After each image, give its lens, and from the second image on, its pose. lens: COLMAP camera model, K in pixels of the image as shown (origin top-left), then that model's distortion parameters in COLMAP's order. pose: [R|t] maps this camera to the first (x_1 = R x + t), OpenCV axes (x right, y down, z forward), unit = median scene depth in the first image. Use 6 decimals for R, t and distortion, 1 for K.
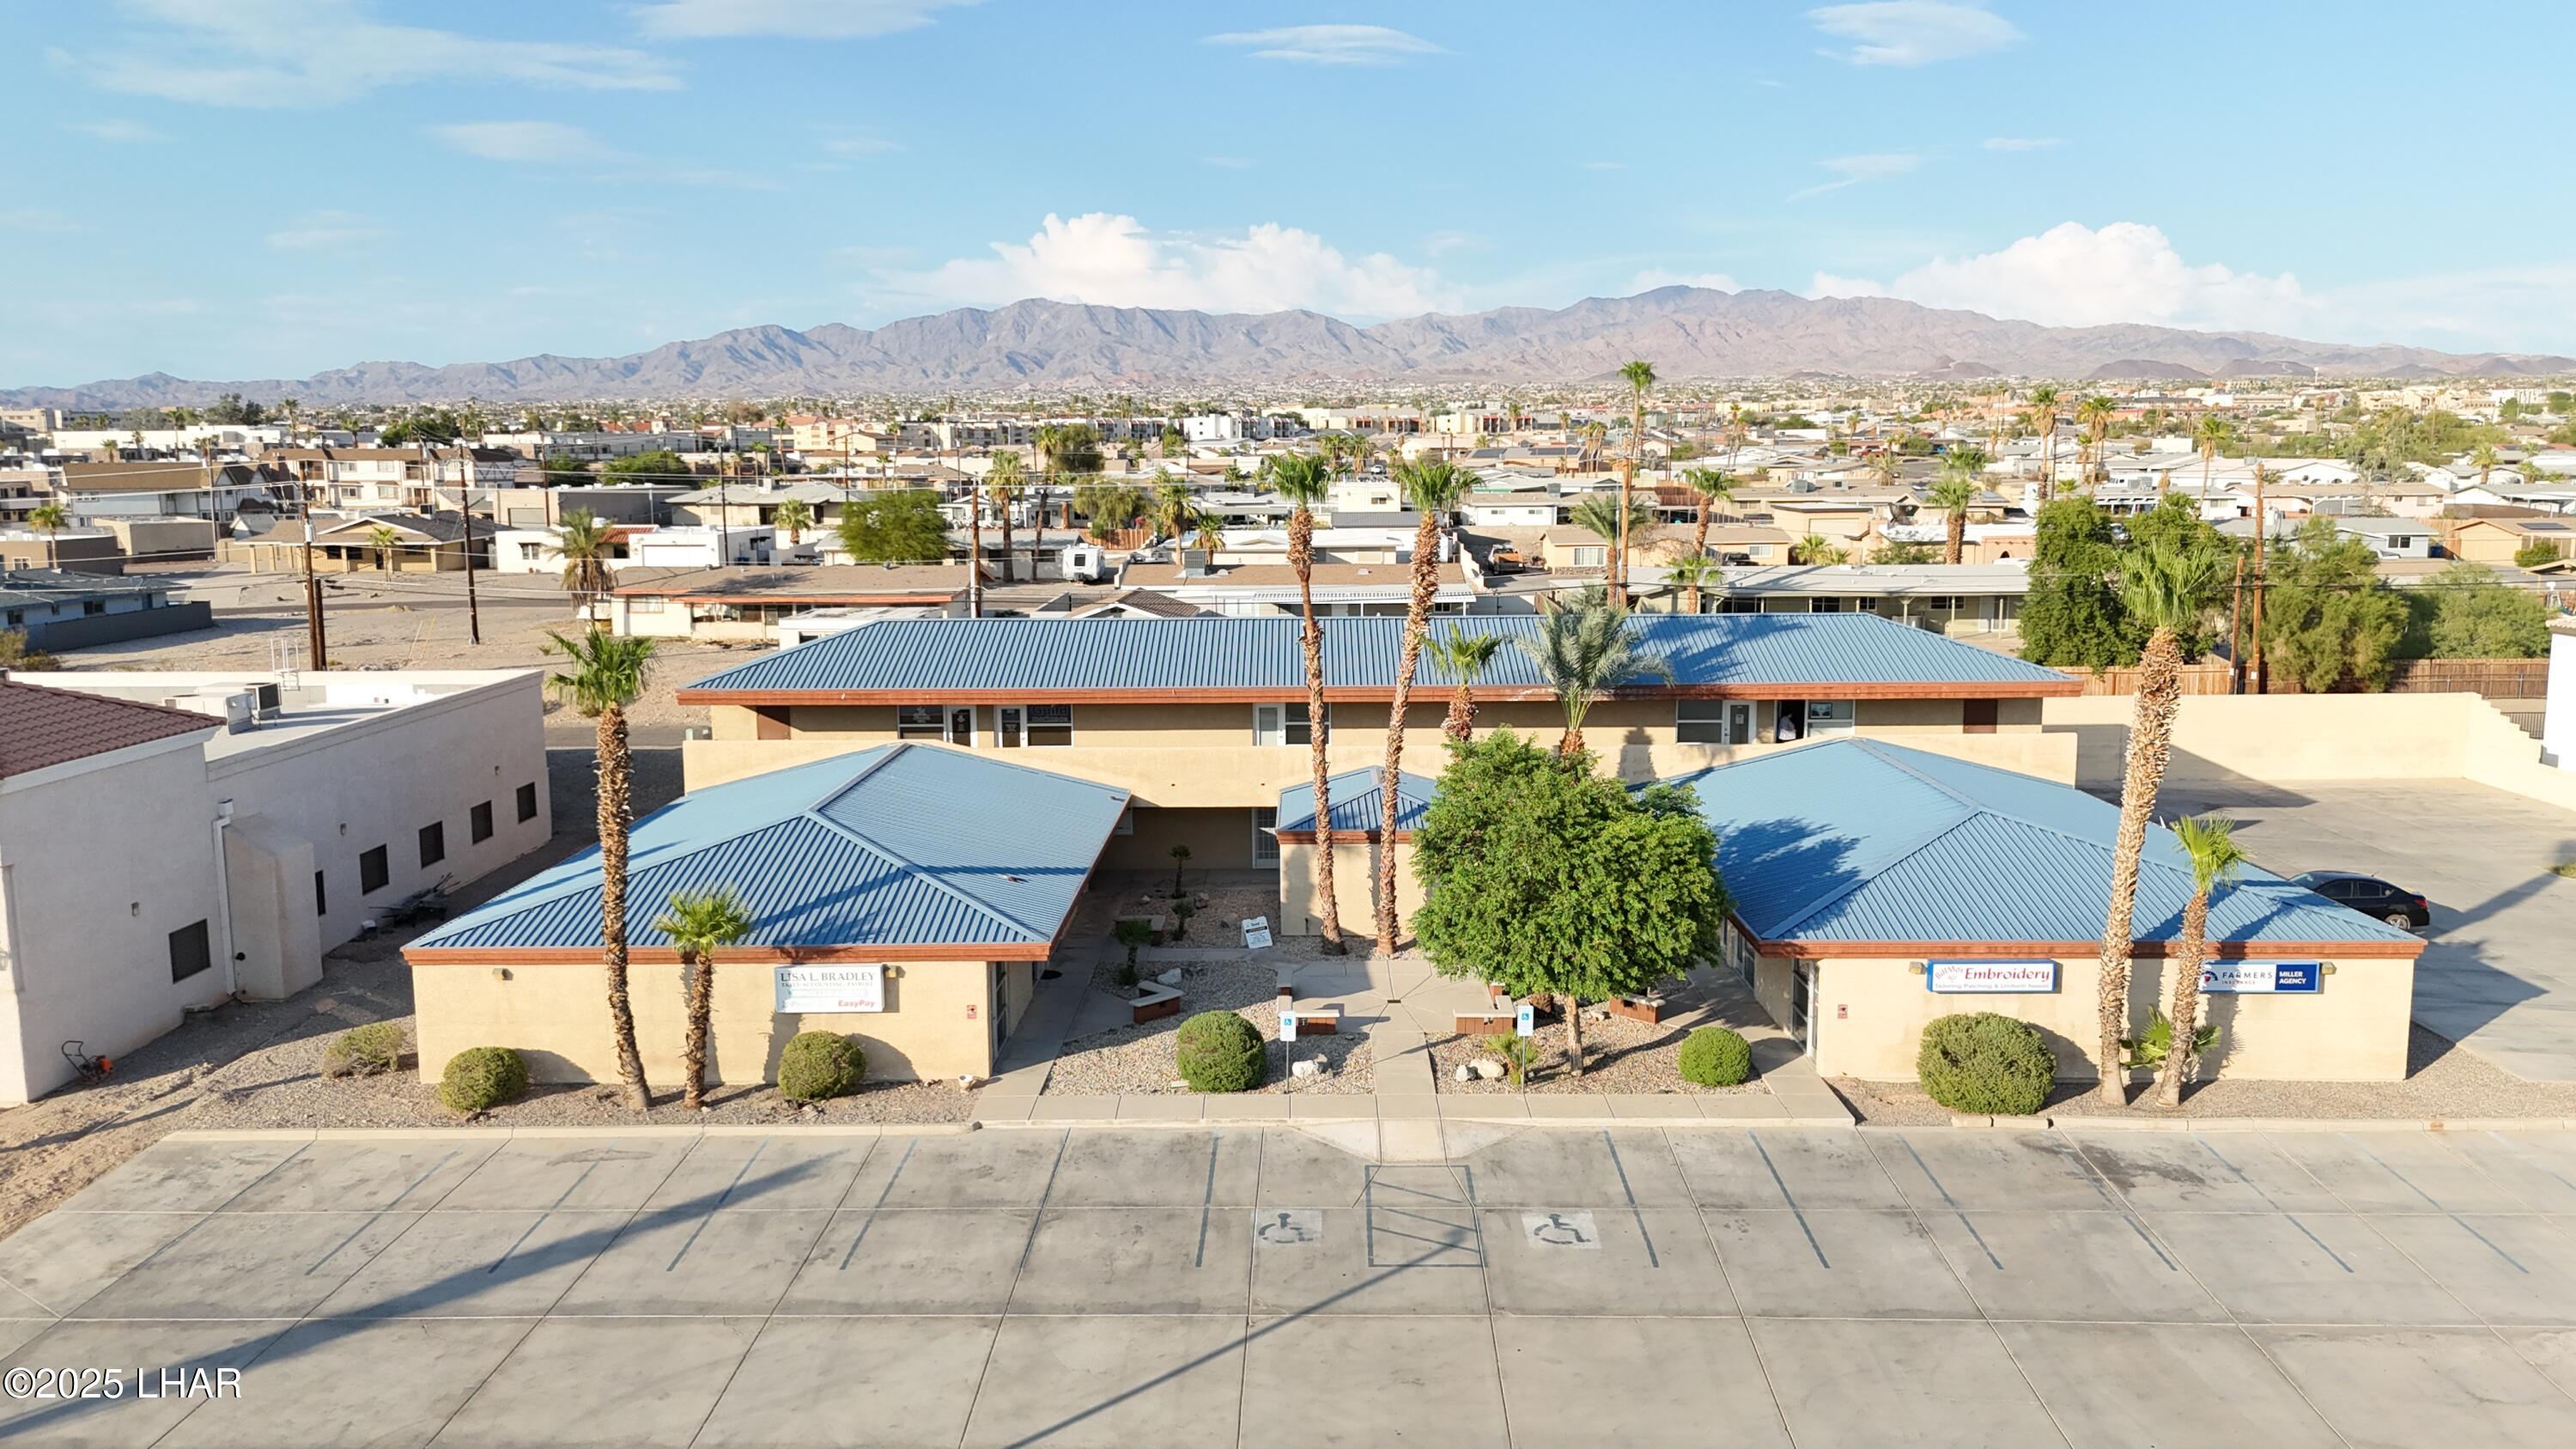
lens RADIAL K [[1906.9, 0, 1288.0], [0, 1906.9, 724.5], [0, 0, 1]] dist [0.067222, -0.067171]
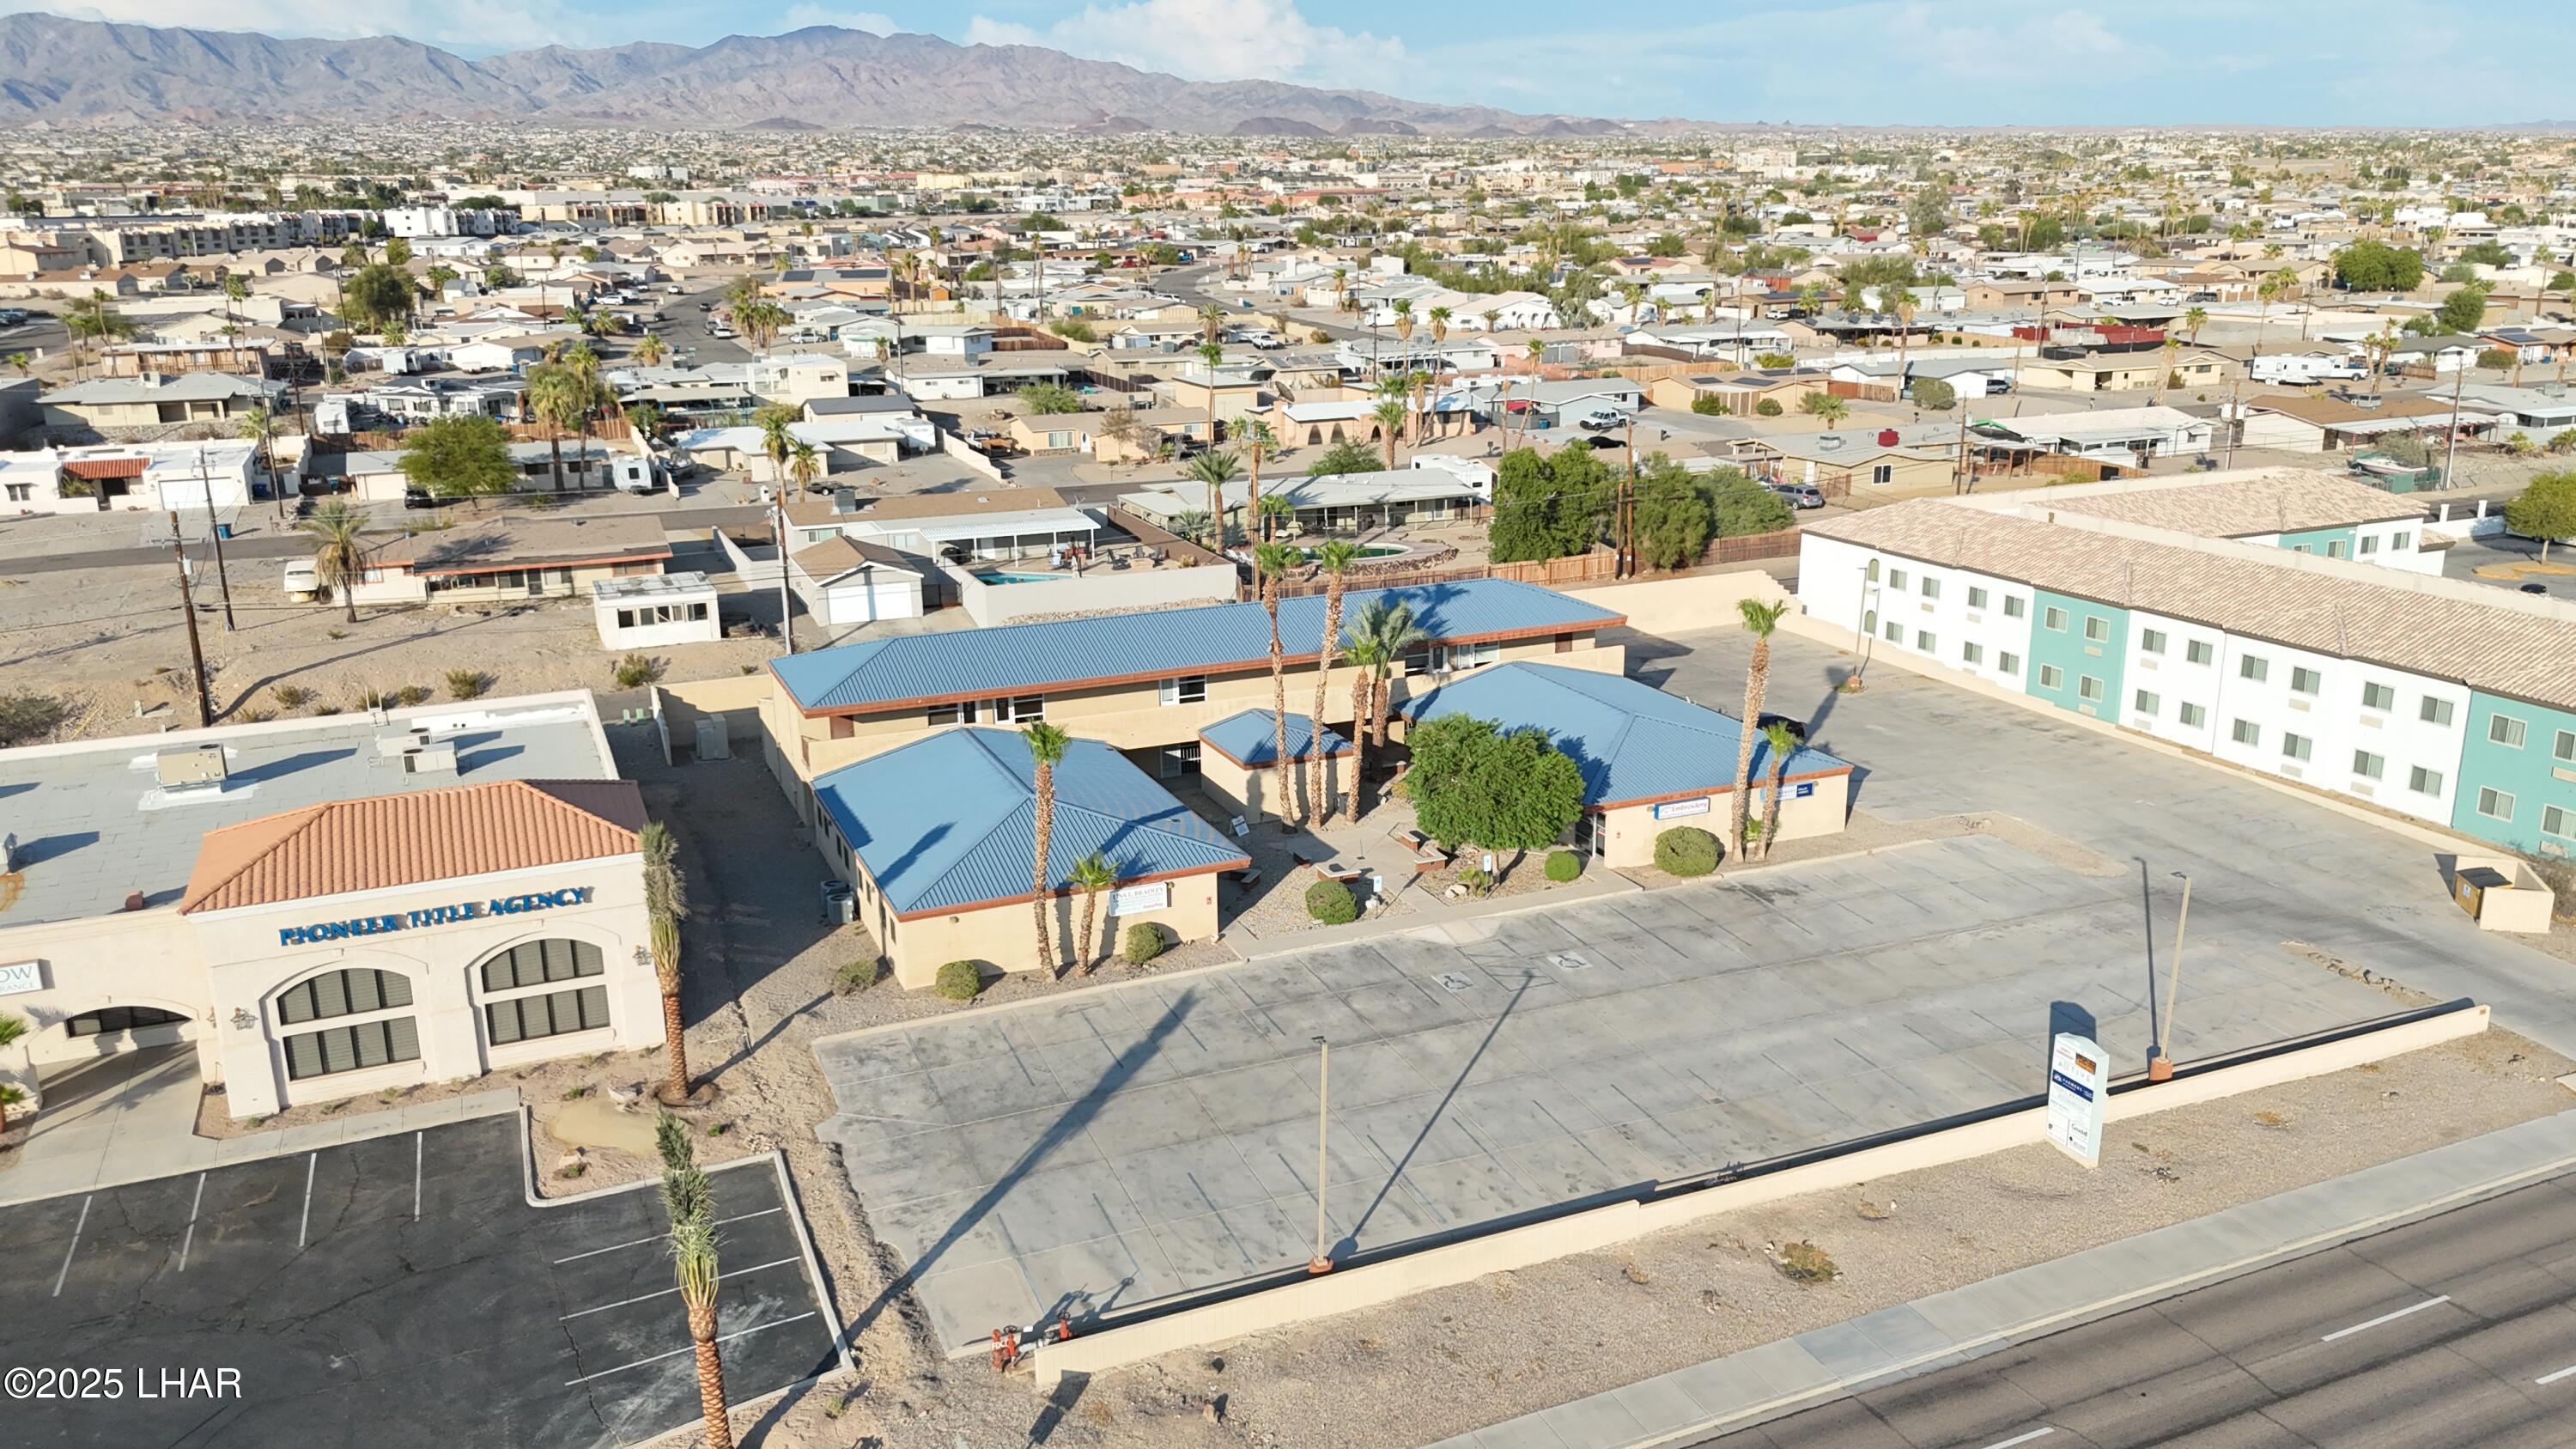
lens RADIAL K [[1905.4, 0, 1288.0], [0, 1905.4, 724.5], [0, 0, 1]] dist [0.096626, -0.118474]
pose [[0.913481, -0.112790, 0.390935, -0.698552], [0.063966, 0.988672, 0.135780, -0.226475], [-0.401821, -0.099026, 0.910348, -0.581162]]
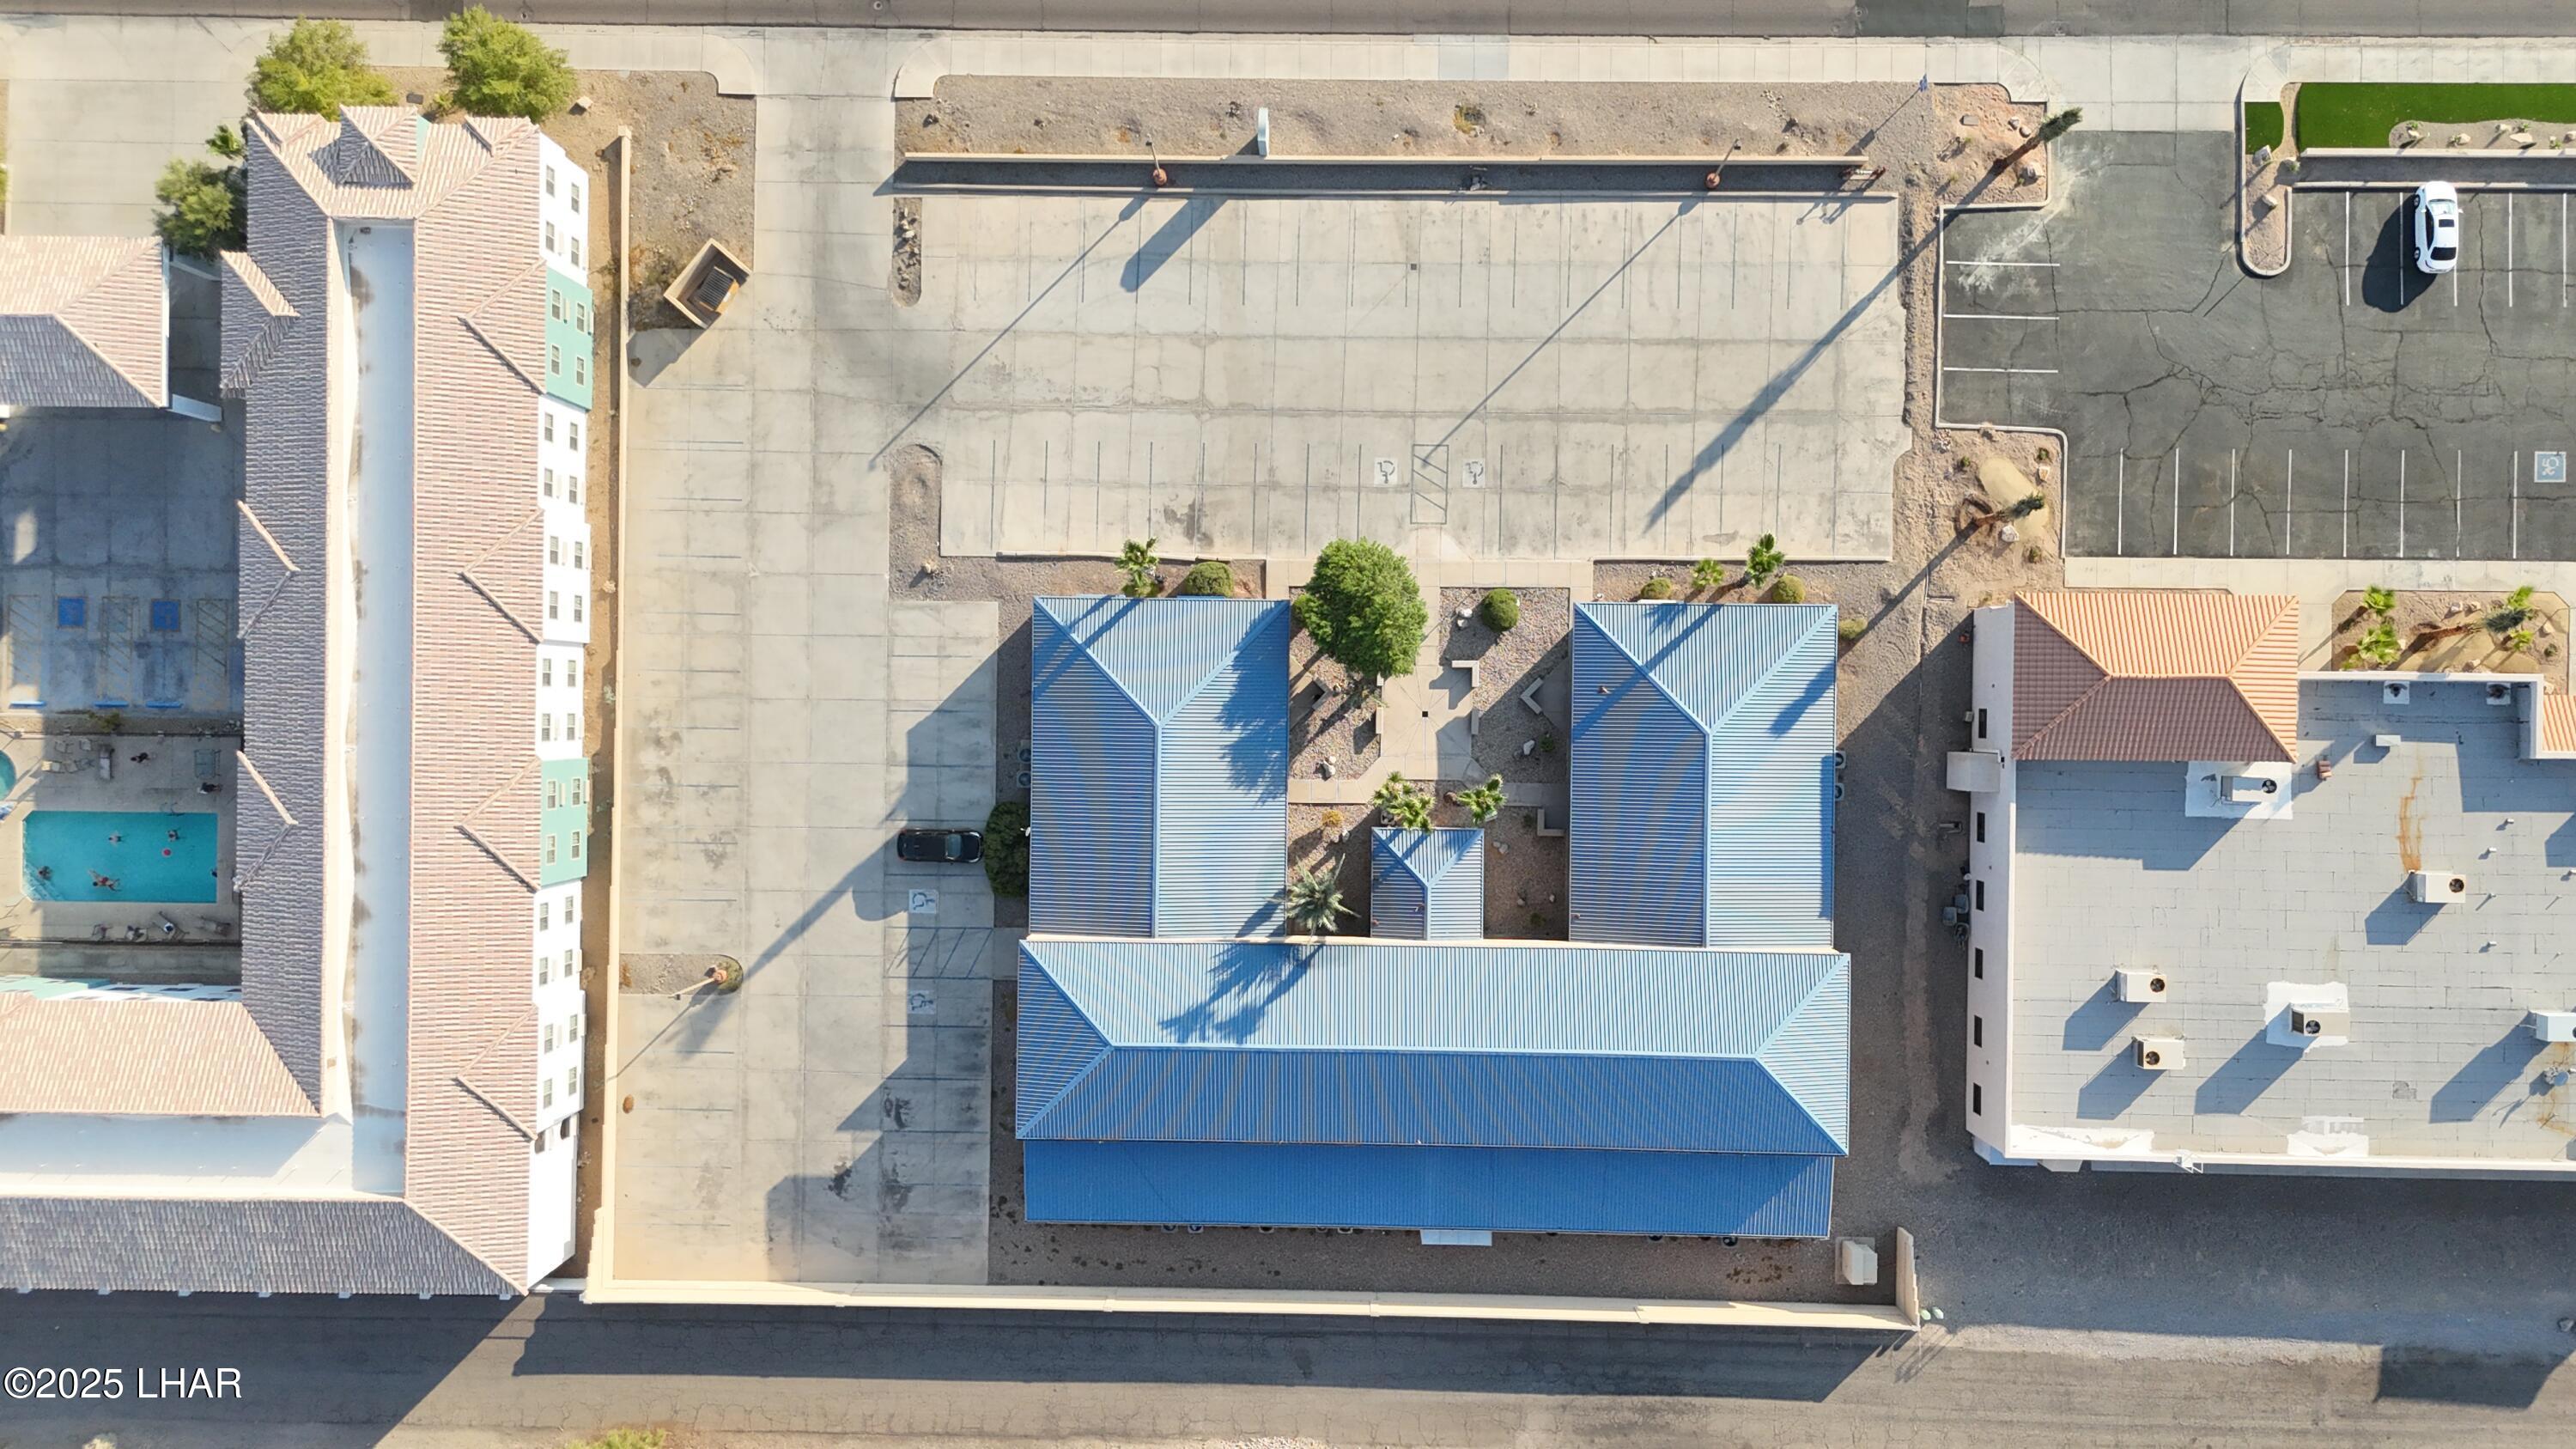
lens RADIAL K [[1897.8, 0, 1288.0], [0, 1897.8, 724.5], [0, 0, 1]] dist [0.075794, -0.076774]
pose [[-0.999613, -0.000537, 0.027825, 0.159084], [0.027608, -0.145211, 0.989015, -2.094959], [0.003510, 0.989401, 0.145170, 0.705349]]
